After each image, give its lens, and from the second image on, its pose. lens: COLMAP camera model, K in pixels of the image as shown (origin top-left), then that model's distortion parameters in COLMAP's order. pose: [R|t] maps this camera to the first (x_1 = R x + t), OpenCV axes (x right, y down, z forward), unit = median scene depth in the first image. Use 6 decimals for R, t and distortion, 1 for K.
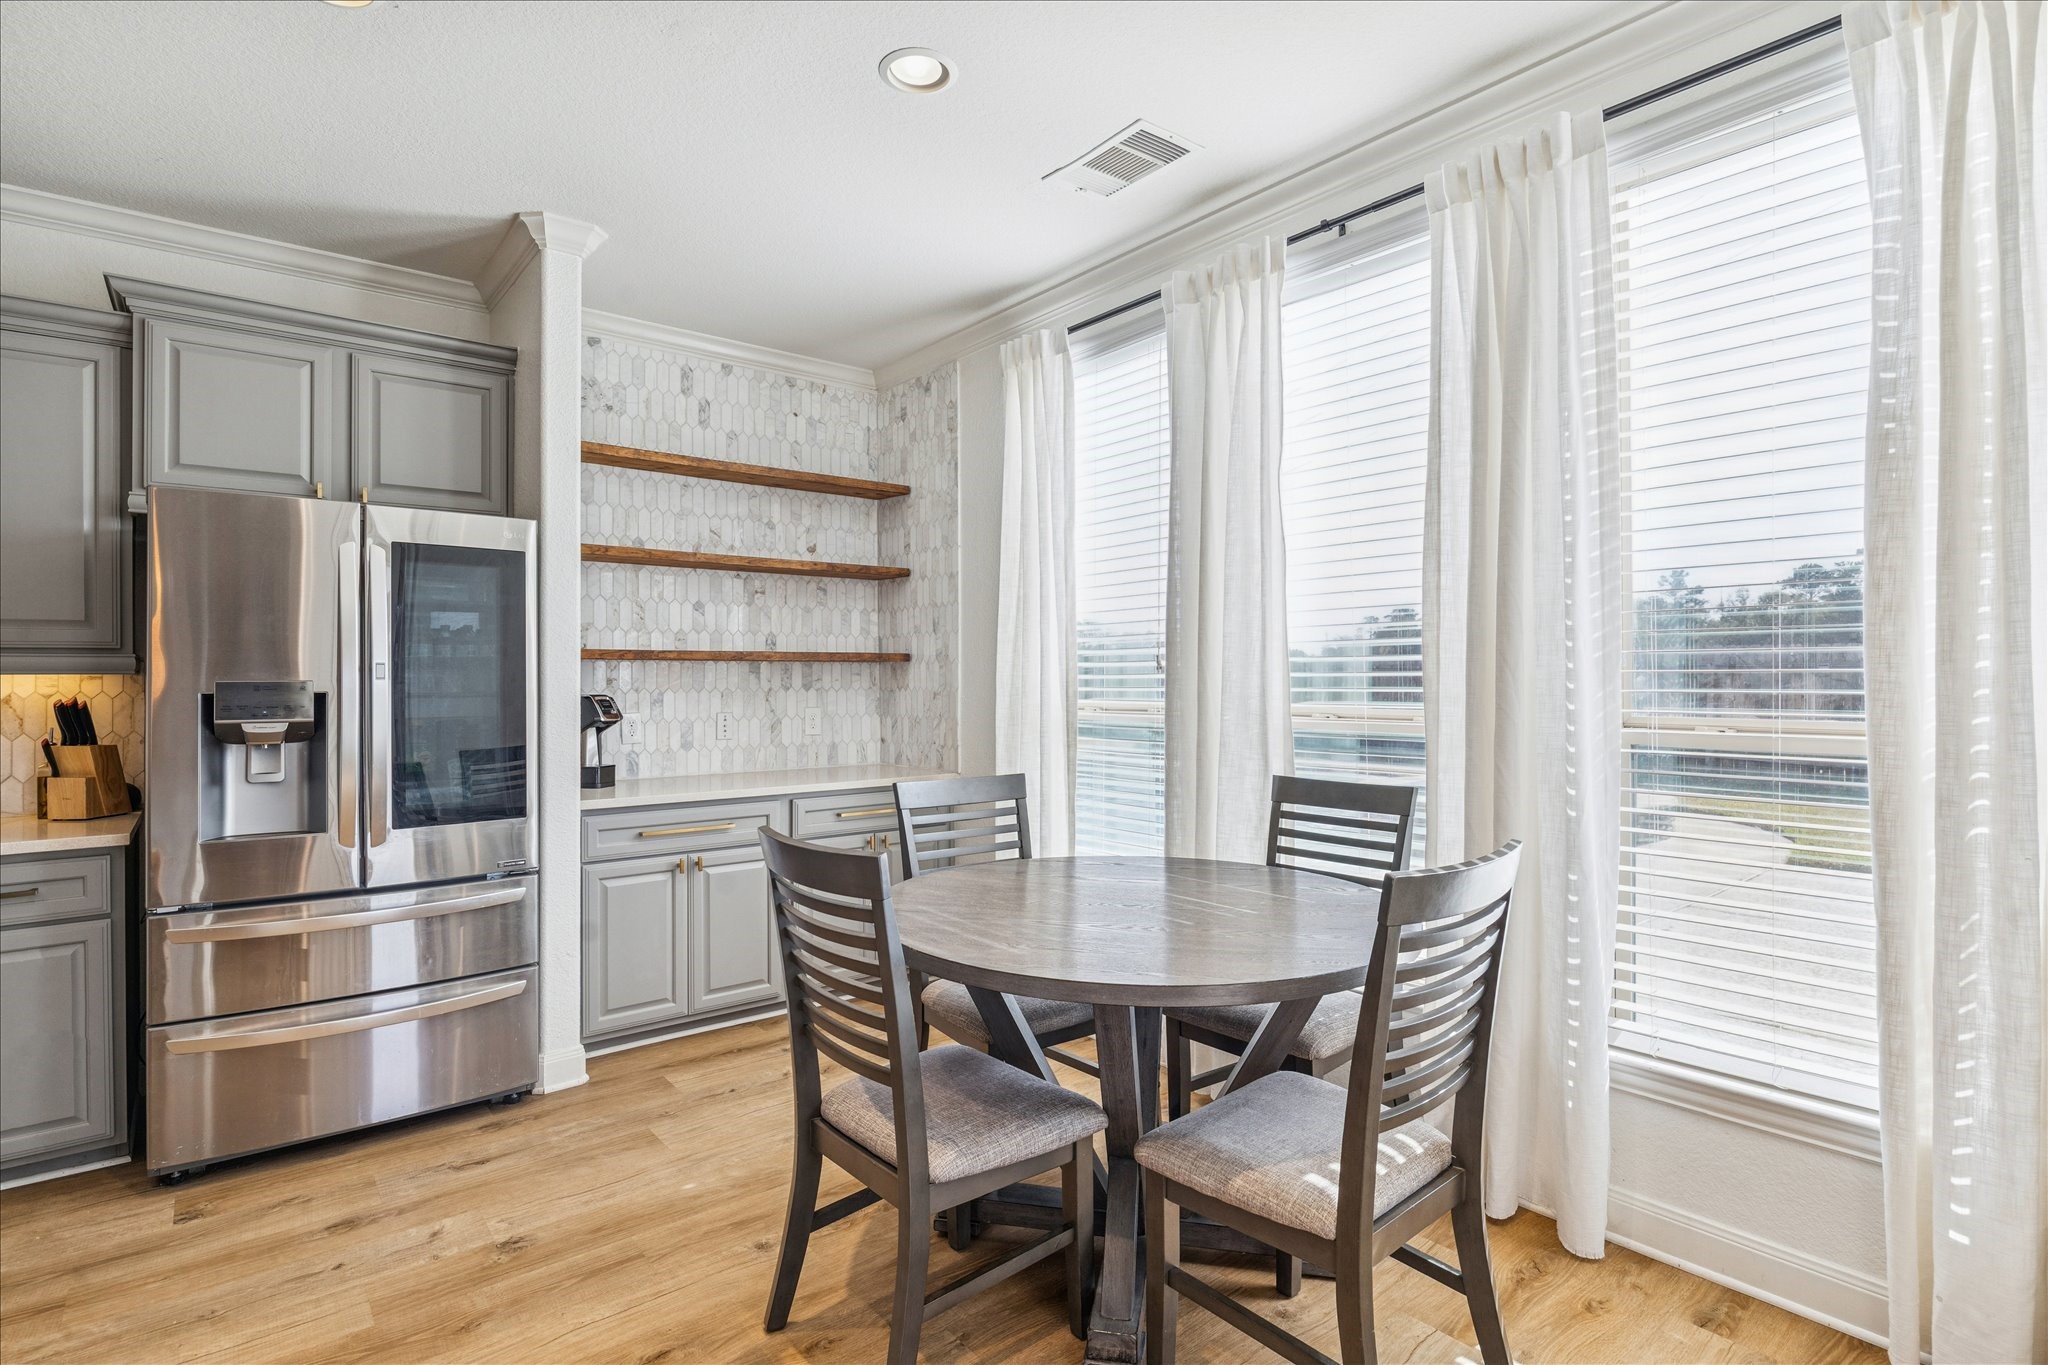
lens RADIAL K [[999.7, 0, 1016.3], [0, 999.7, 671.0], [0, 0, 1]] dist [-0.013342, 0.001072]
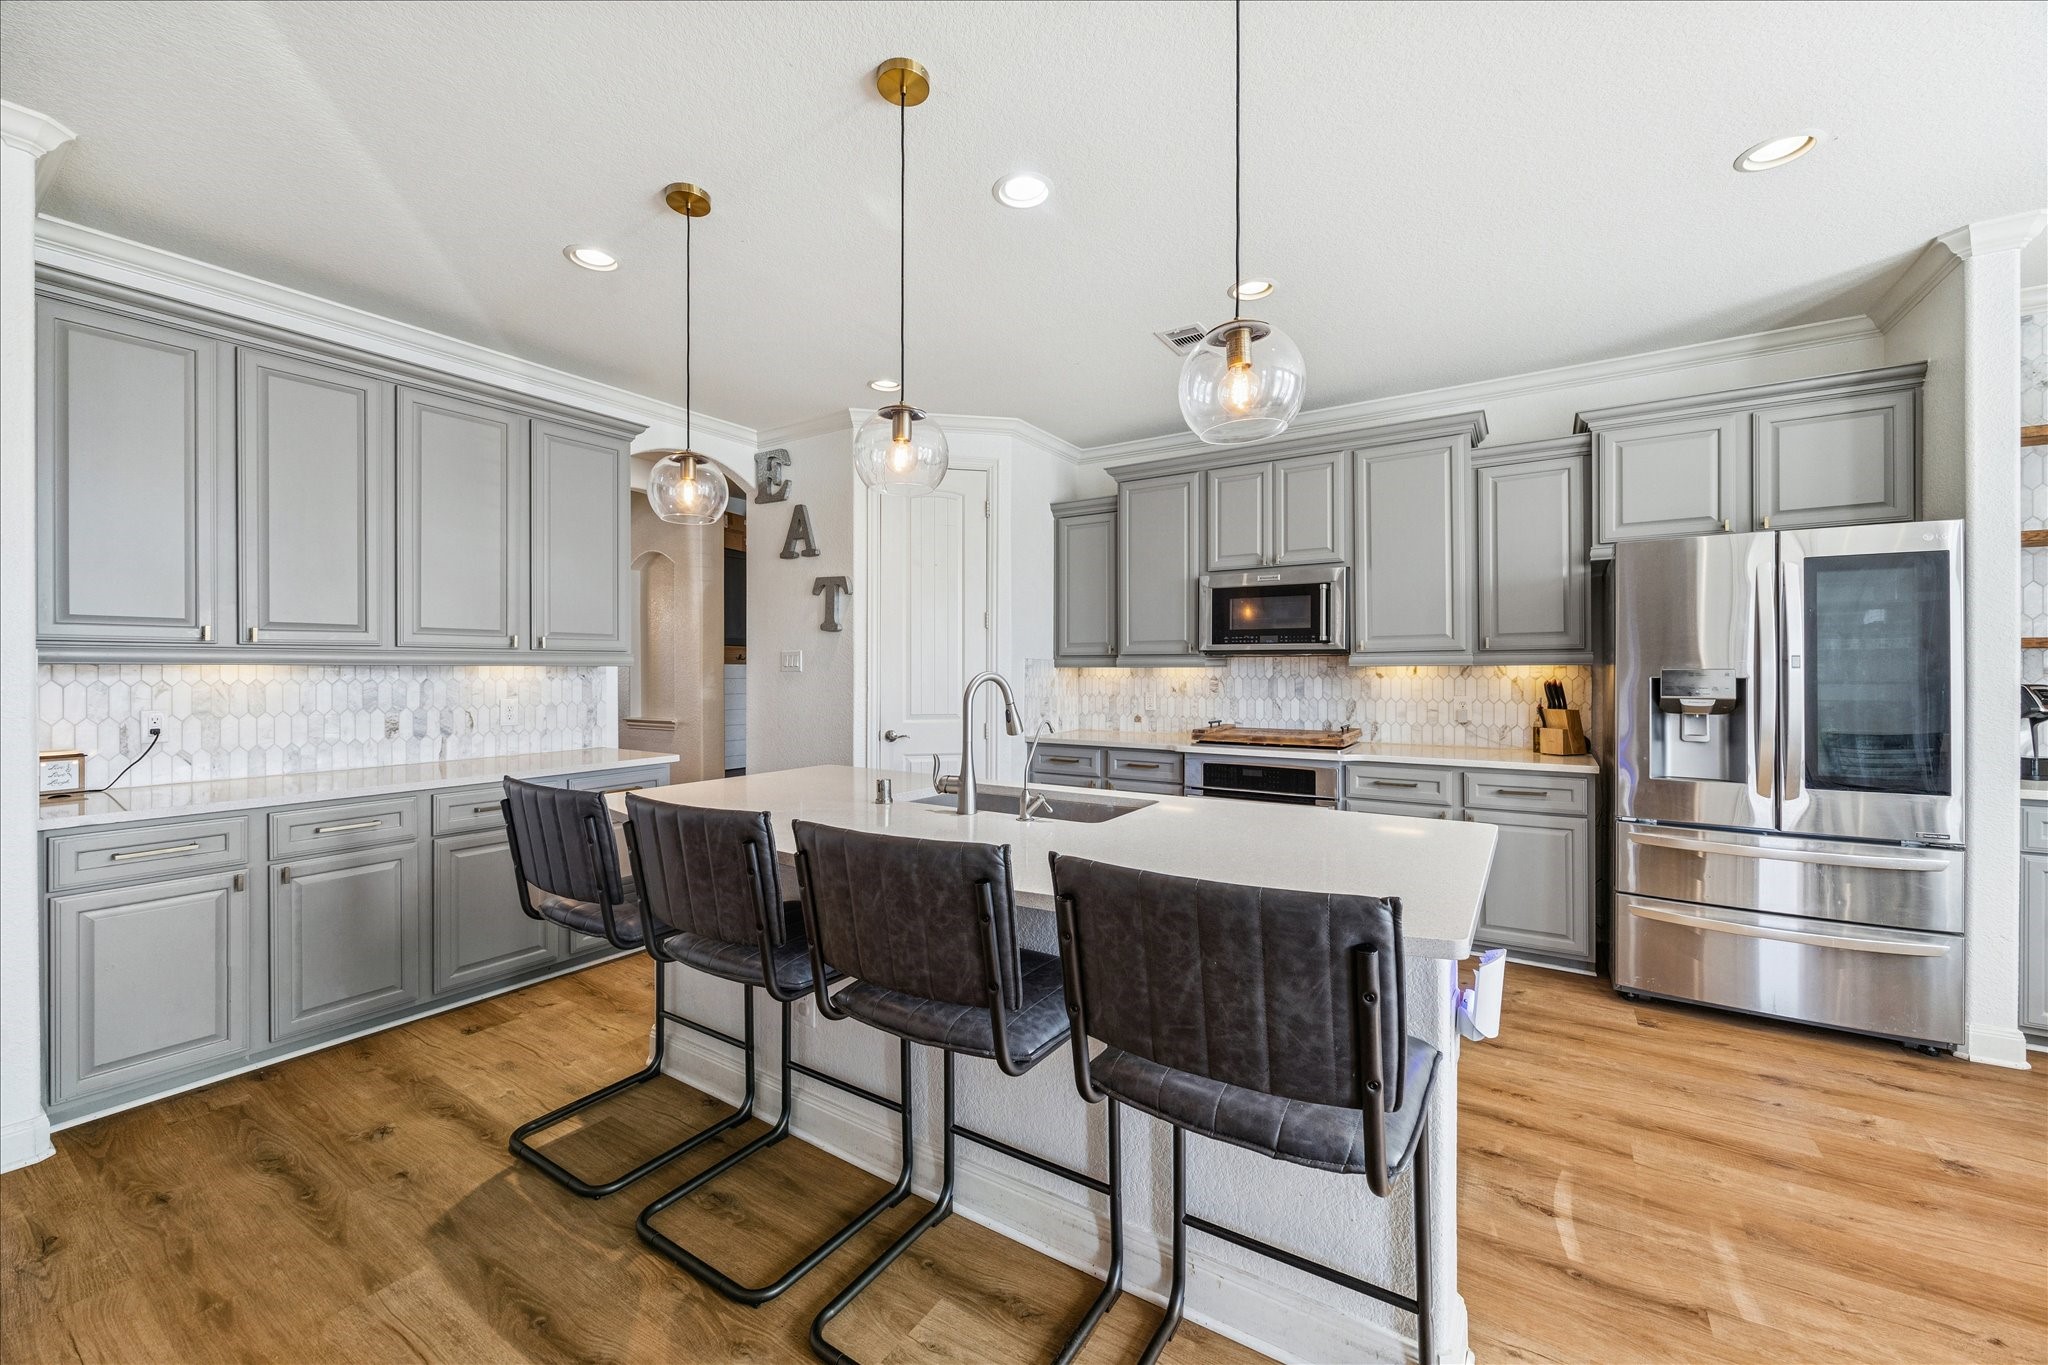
lens RADIAL K [[792.4, 0, 1019.8], [0, 792.4, 672.1], [0, 0, 1]] dist [-0.001876, -0.000774]
pose [[0.305542, 0.004535, -0.952168, 0.013816], [0.005136, 0.999966, 0.006411, 0.001831], [0.952165, -0.006849, 0.305508, -0.232214]]
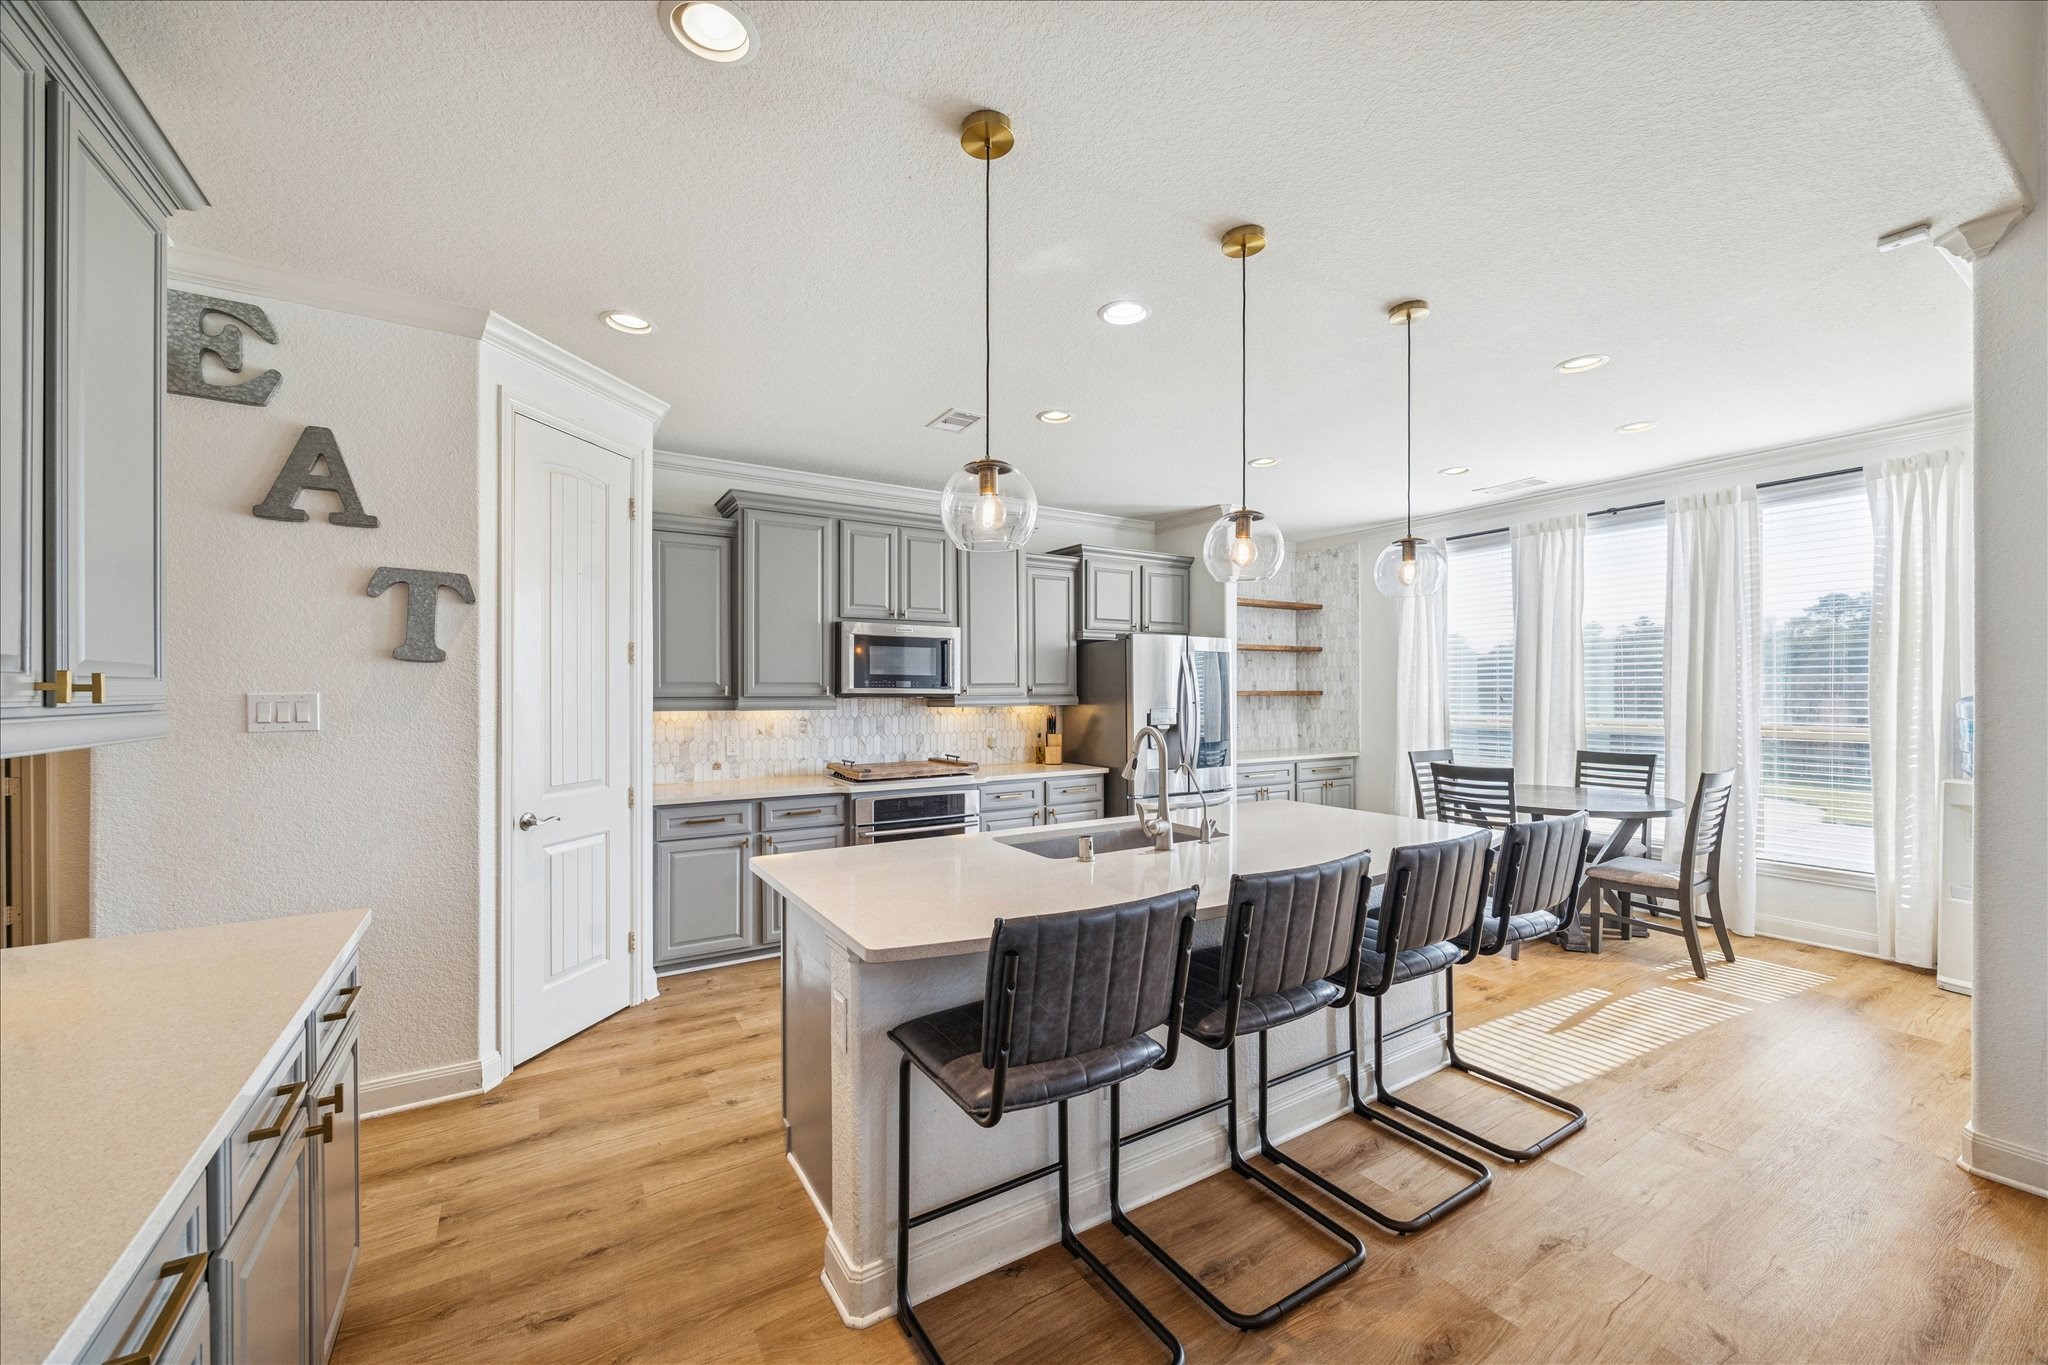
lens RADIAL K [[792.4, 0, 1023.7], [0, 792.4, 694.7], [0, 0, 1]] dist [-0.001876, -0.000774]
pose [[0.992424, 0.000424, -0.122861, -0.784854], [0.000753, 0.999954, 0.009533, -0.040580], [0.122860, -0.009553, 0.992378, -0.955602]]
